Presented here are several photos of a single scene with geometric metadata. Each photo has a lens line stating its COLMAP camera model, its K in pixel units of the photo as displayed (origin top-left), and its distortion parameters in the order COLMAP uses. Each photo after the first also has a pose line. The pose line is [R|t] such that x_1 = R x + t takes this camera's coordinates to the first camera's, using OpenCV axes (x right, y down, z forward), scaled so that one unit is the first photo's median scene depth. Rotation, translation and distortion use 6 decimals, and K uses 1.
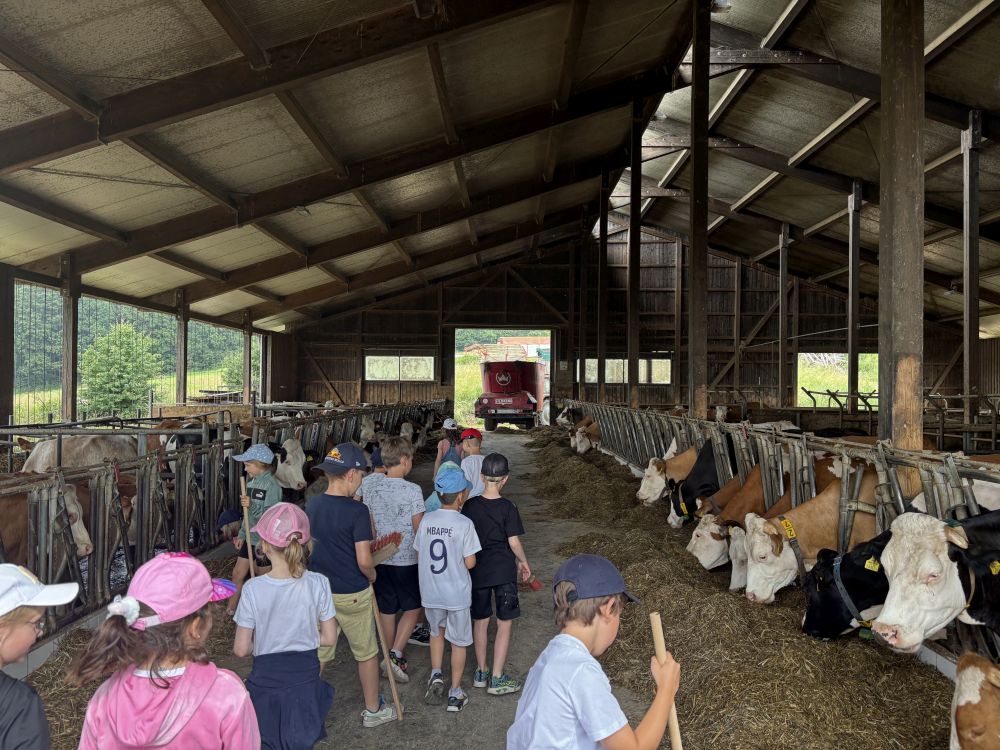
lens RADIAL K [[754.6, 0, 504.8], [0, 754.6, 384.0], [0, 0, 1]] dist [0.035858, -0.041140]
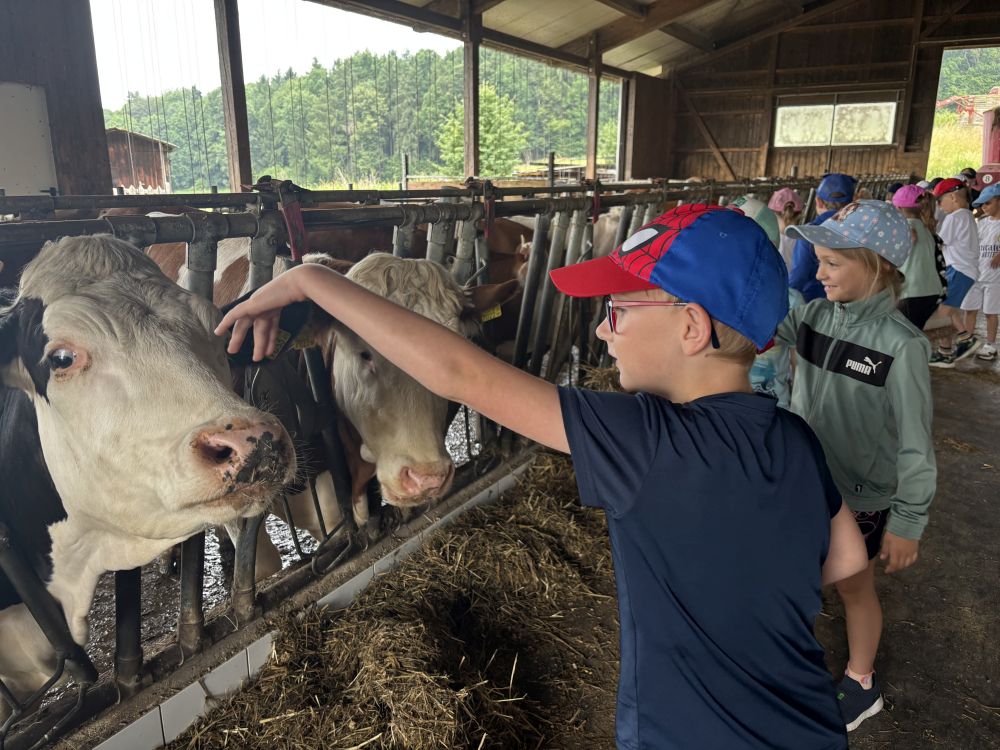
lens RADIAL K [[754.6, 0, 500.6], [0, 754.6, 361.9], [0, 0, 1]] dist [0.035858, -0.041140]
pose [[0.854974, 0.120973, -0.504366, -0.033336], [0.005209, 0.970368, 0.241574, 0.016209], [0.518644, -0.209167, 0.829010, 0.292896]]
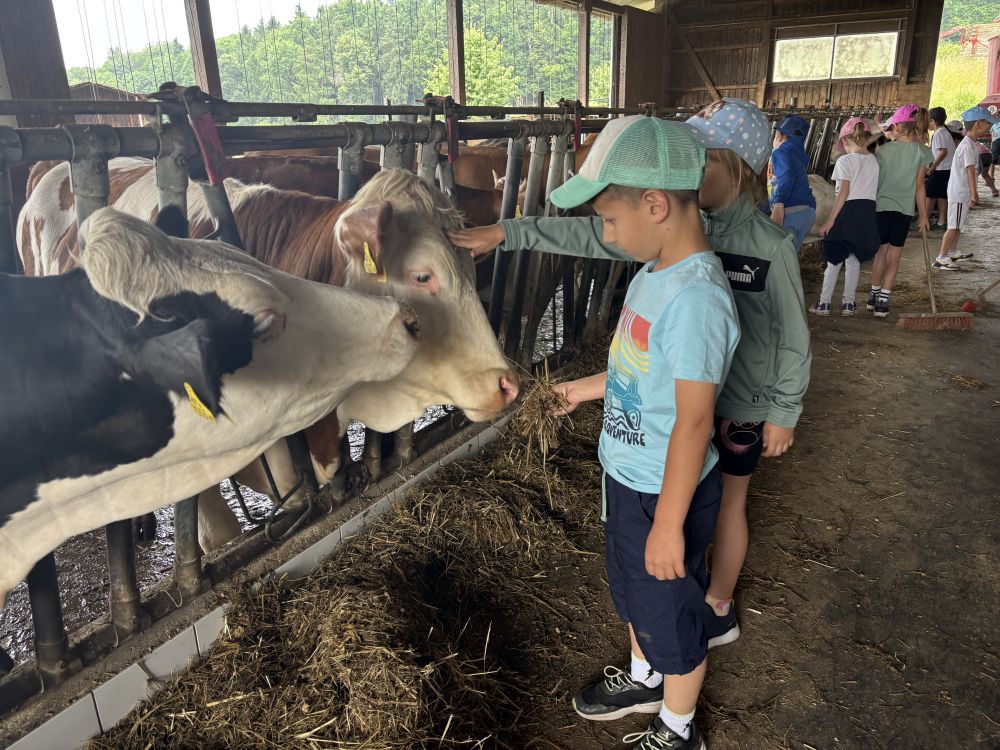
lens RADIAL K [[754.6, 0, 499.9], [0, 754.6, 367.4], [0, 0, 1]] dist [0.035858, -0.041140]
pose [[0.859040, 0.131066, -0.494845, -0.034574], [0.032398, 0.950809, 0.308078, 0.018891], [0.510881, -0.280683, 0.812537, 0.299469]]
